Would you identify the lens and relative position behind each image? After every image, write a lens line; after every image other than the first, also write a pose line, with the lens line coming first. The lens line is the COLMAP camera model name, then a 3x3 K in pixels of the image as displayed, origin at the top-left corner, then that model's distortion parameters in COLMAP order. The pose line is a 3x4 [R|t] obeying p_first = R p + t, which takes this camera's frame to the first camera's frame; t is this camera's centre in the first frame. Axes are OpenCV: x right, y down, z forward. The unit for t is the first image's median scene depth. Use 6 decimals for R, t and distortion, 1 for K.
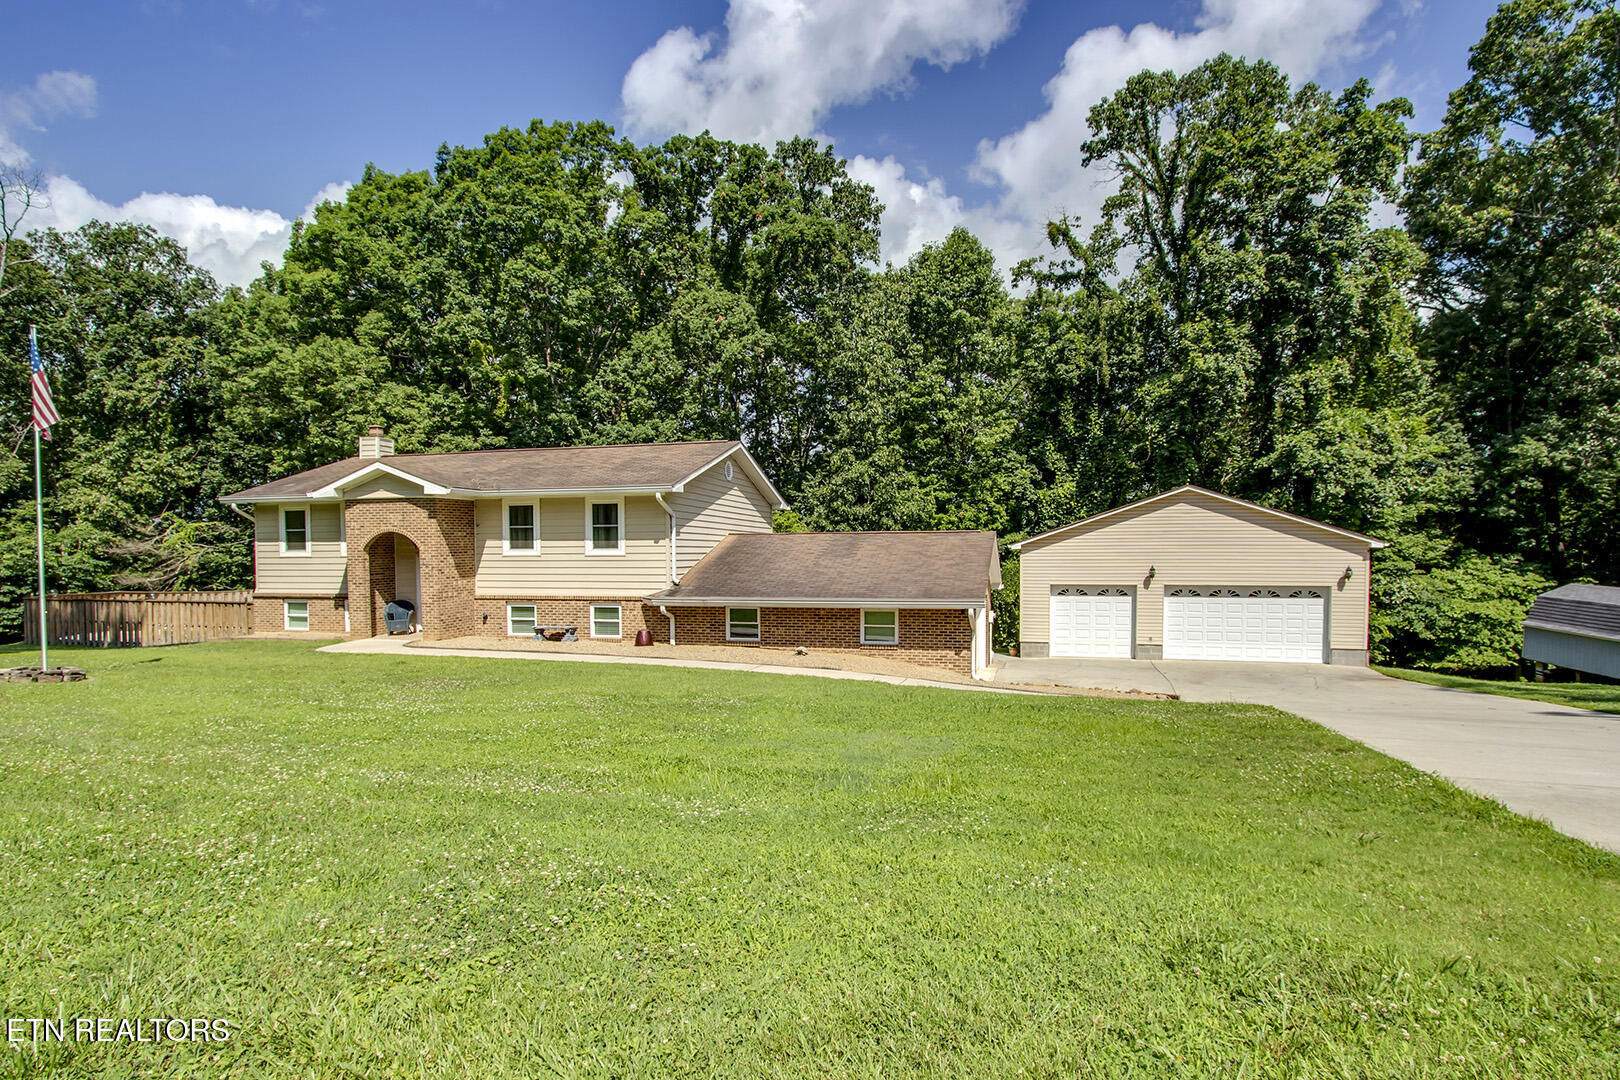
lens RADIAL K [[854.5, 0, 800.6], [0, 854.5, 584.2], [0, 0, 1]] dist [-0.021942, 0.001726]
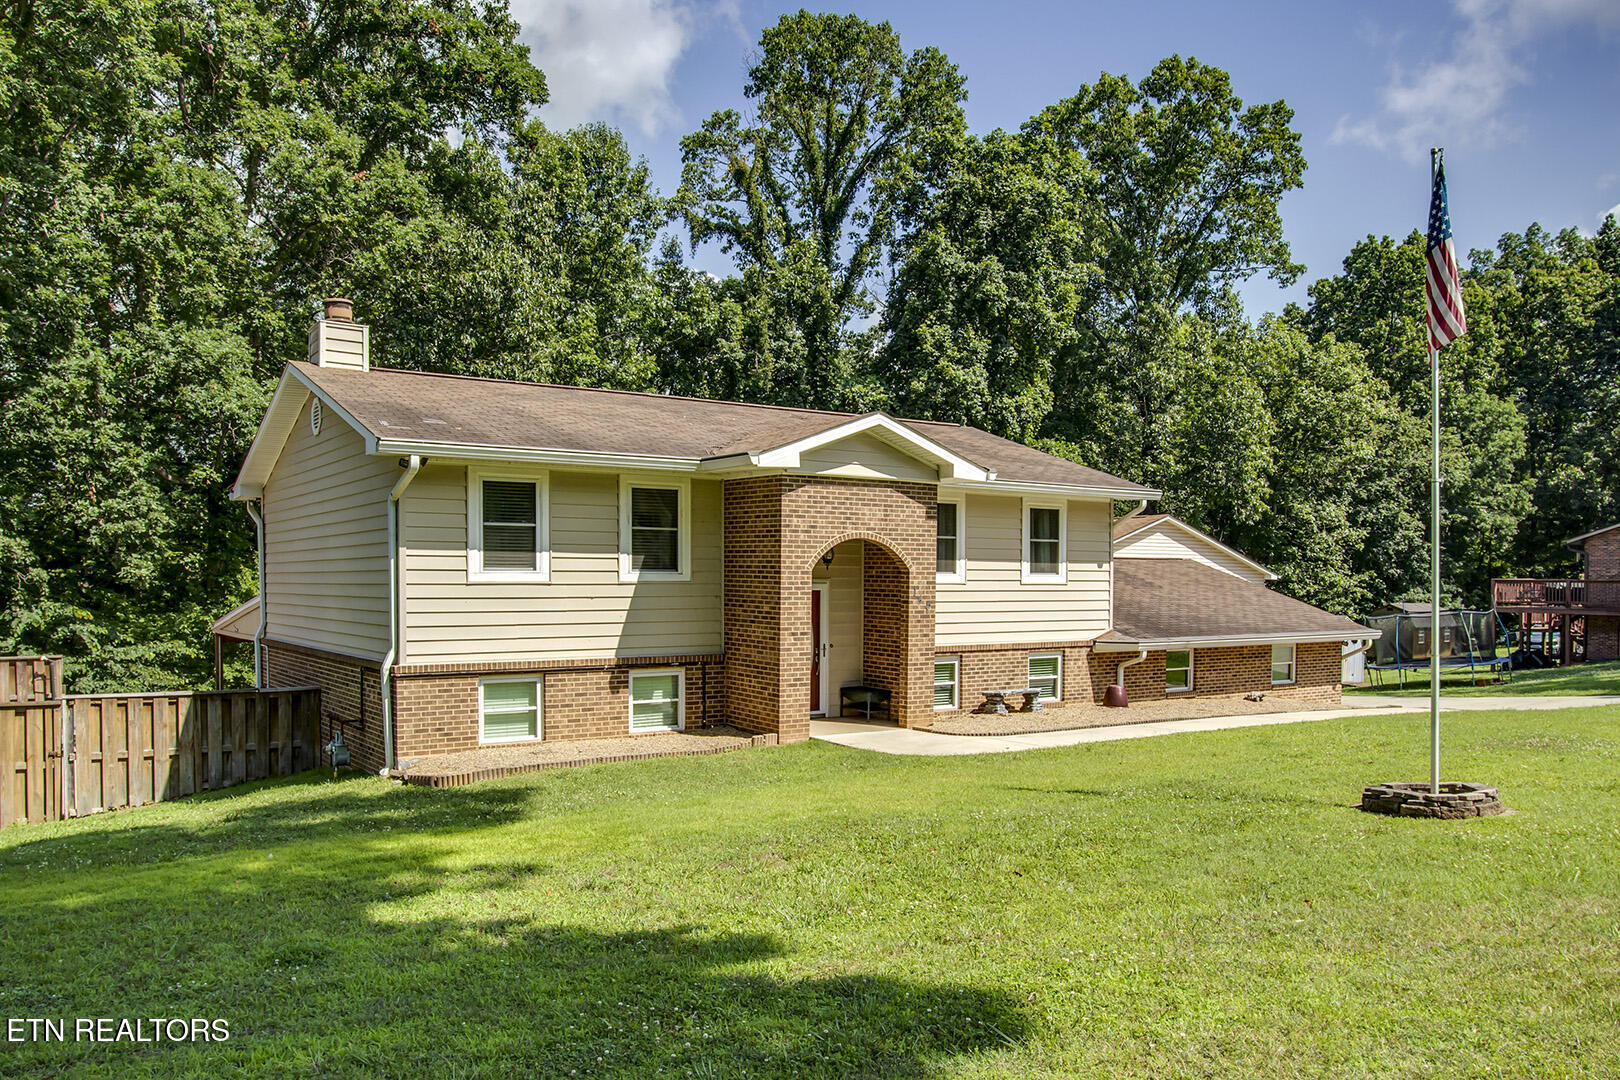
lens RADIAL K [[1226.5, 0, 809.8], [0, 1226.5, 614.6], [0, 0, 1]] dist [-0.032966, 0.024950]
pose [[0.646772, -0.014006, 0.762555, -0.613803], [0.022893, 0.999737, -0.001055, -0.006441], [-0.762339, 0.018139, 0.646923, 0.277141]]
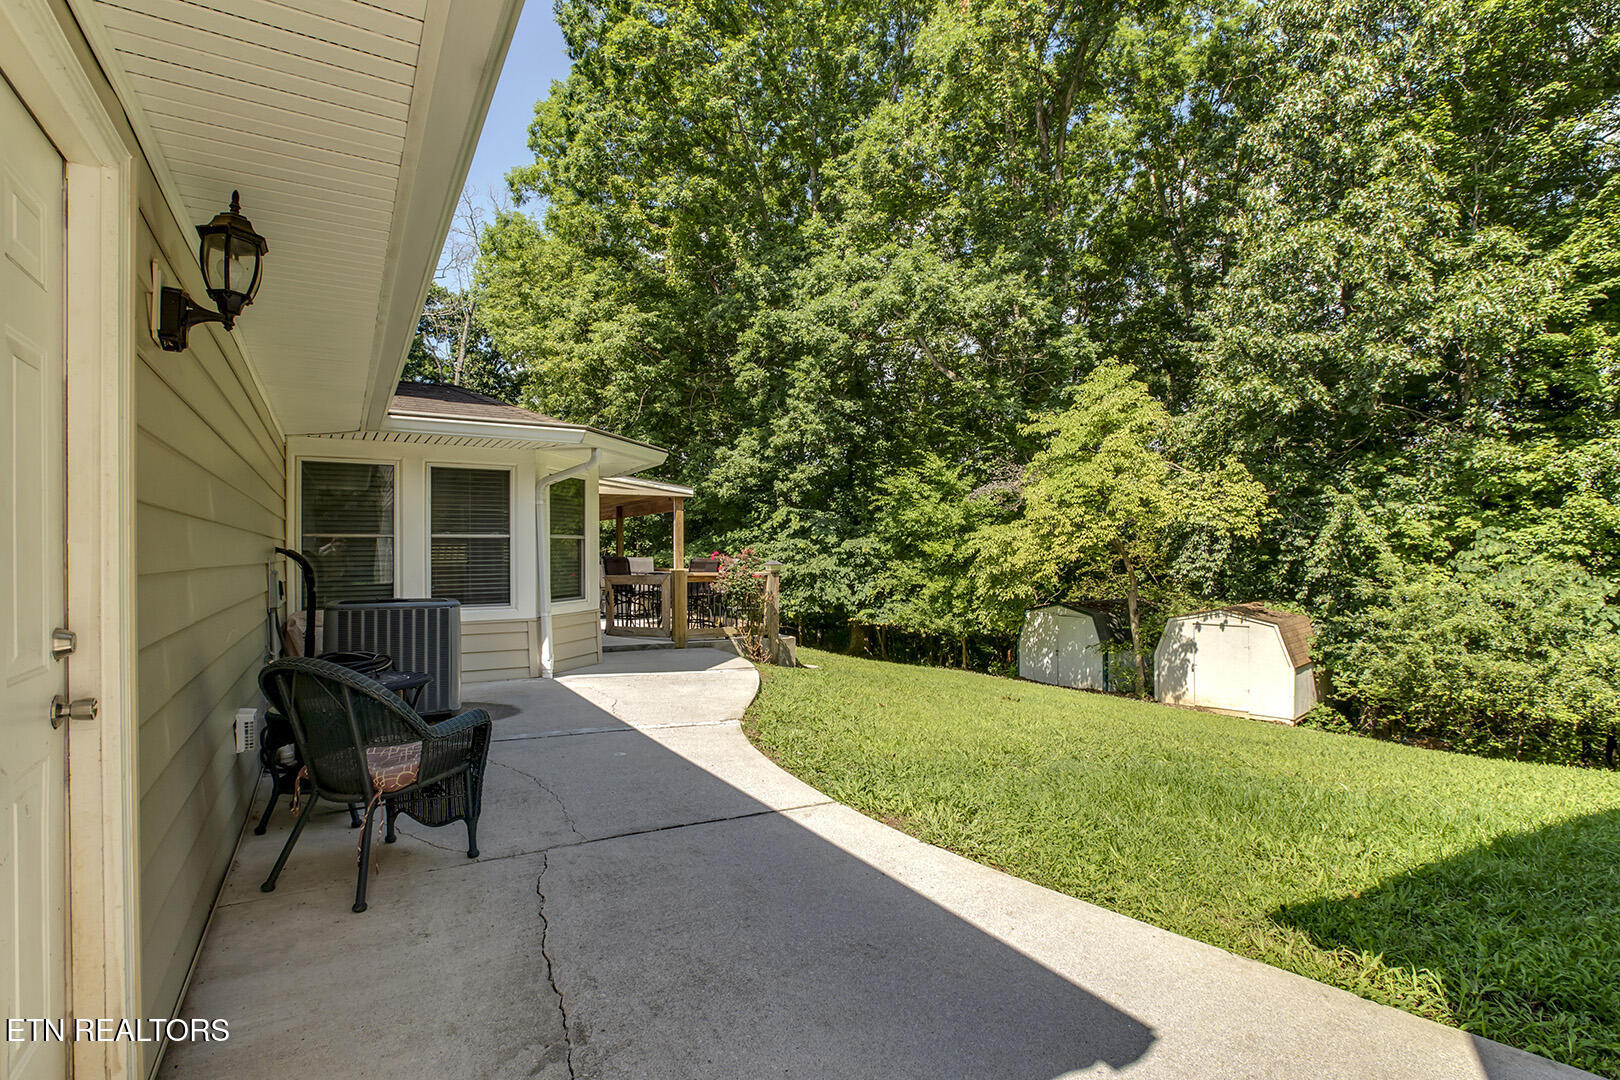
lens RADIAL K [[755.6, 0, 811.5], [0, 755.6, 539.4], [0, 0, 1]] dist [-0.023855, 0.003016]
pose [[0.718611, -0.008485, -0.695360, 0.170992], [-0.028107, 0.998754, -0.041235, 0.028970], [0.694844, 0.049176, 0.717477, 0.732063]]
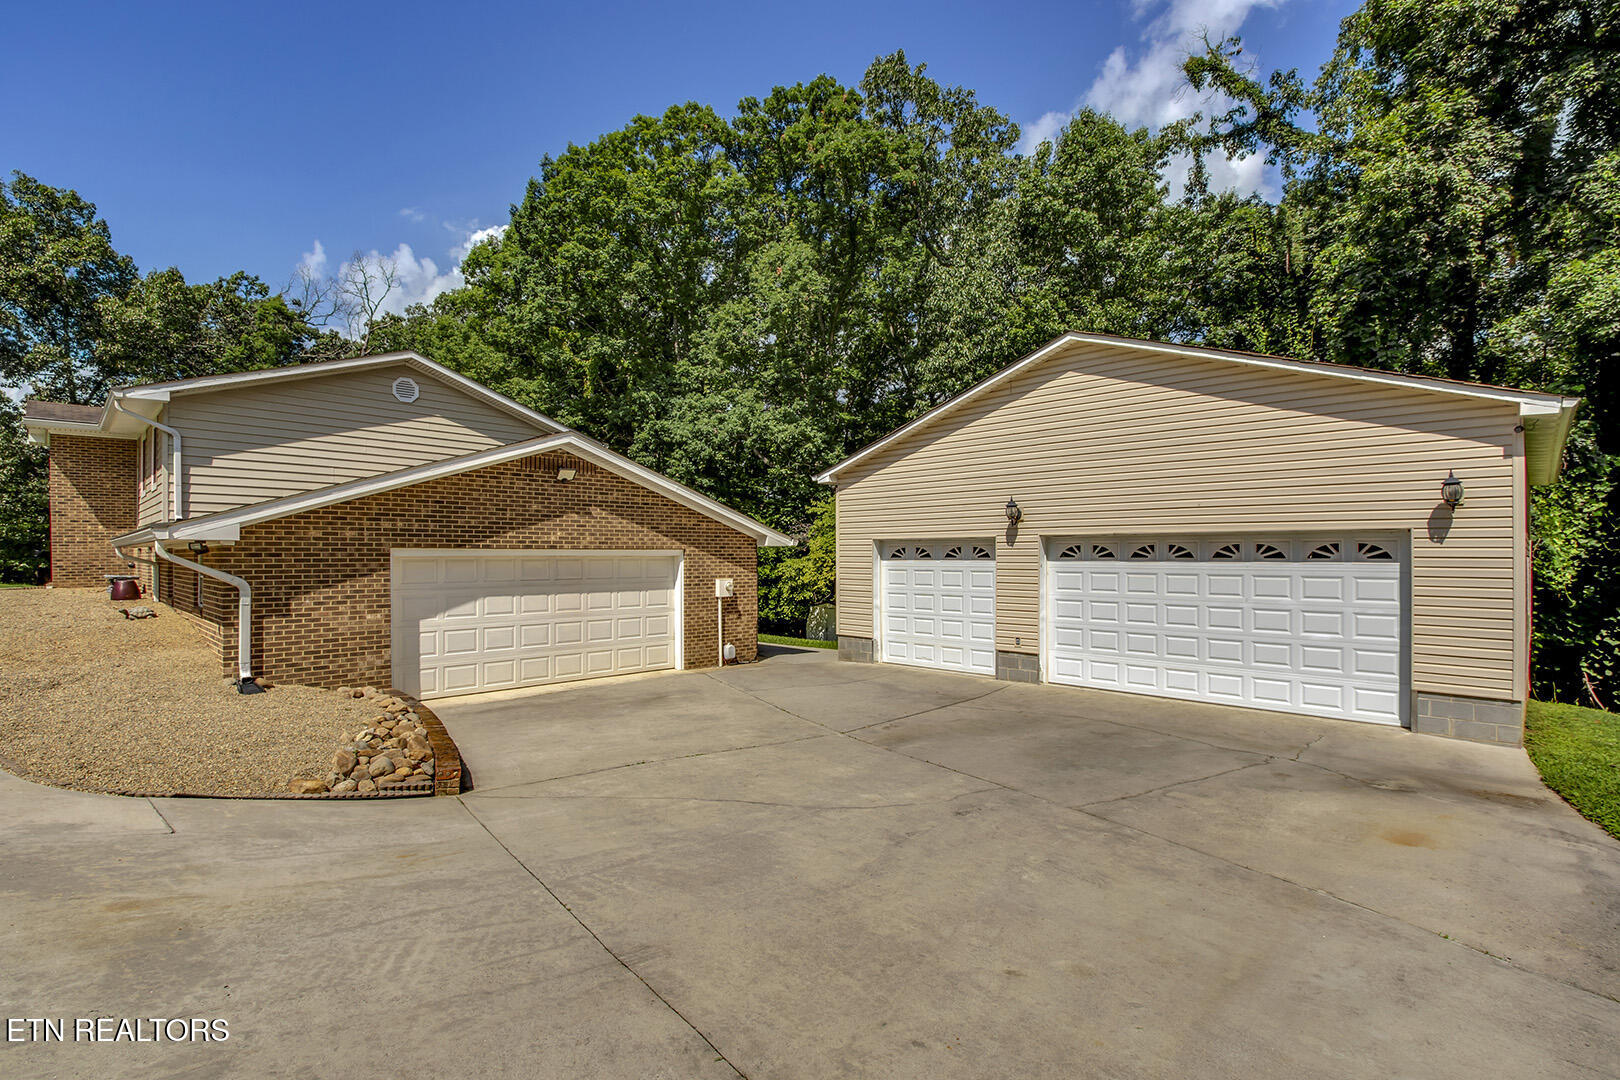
lens RADIAL K [[755.6, 0, 805.5], [0, 755.6, 548.2], [0, 0, 1]] dist [-0.023855, 0.003016]
pose [[0.877426, -0.001262, -0.479710, 0.364295], [-0.022437, 0.998794, -0.043666, 0.021695], [0.479187, 0.049077, 0.876340, 0.376377]]
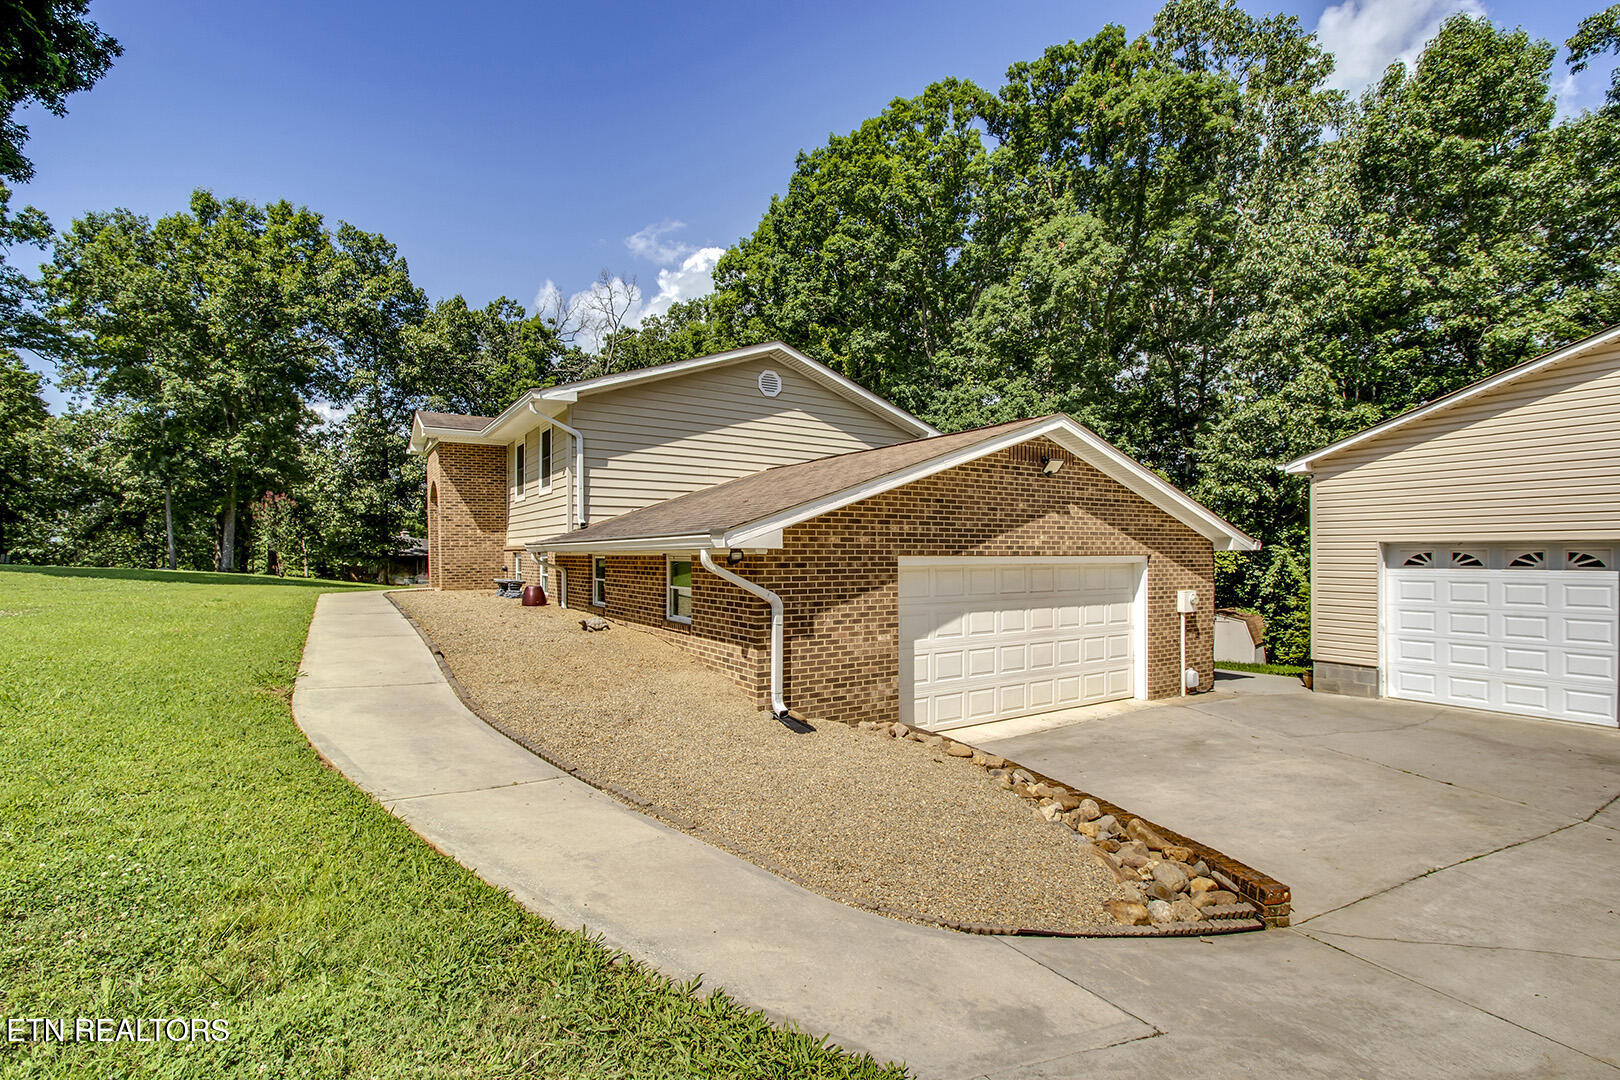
lens RADIAL K [[755.6, 0, 800.9], [0, 755.6, 545.3], [0, 0, 1]] dist [-0.023855, 0.003016]
pose [[0.742900, -0.004126, -0.669390, 0.239790], [-0.030742, 0.998716, -0.040273, 0.020130], [0.668696, 0.050497, 0.741819, 0.352780]]
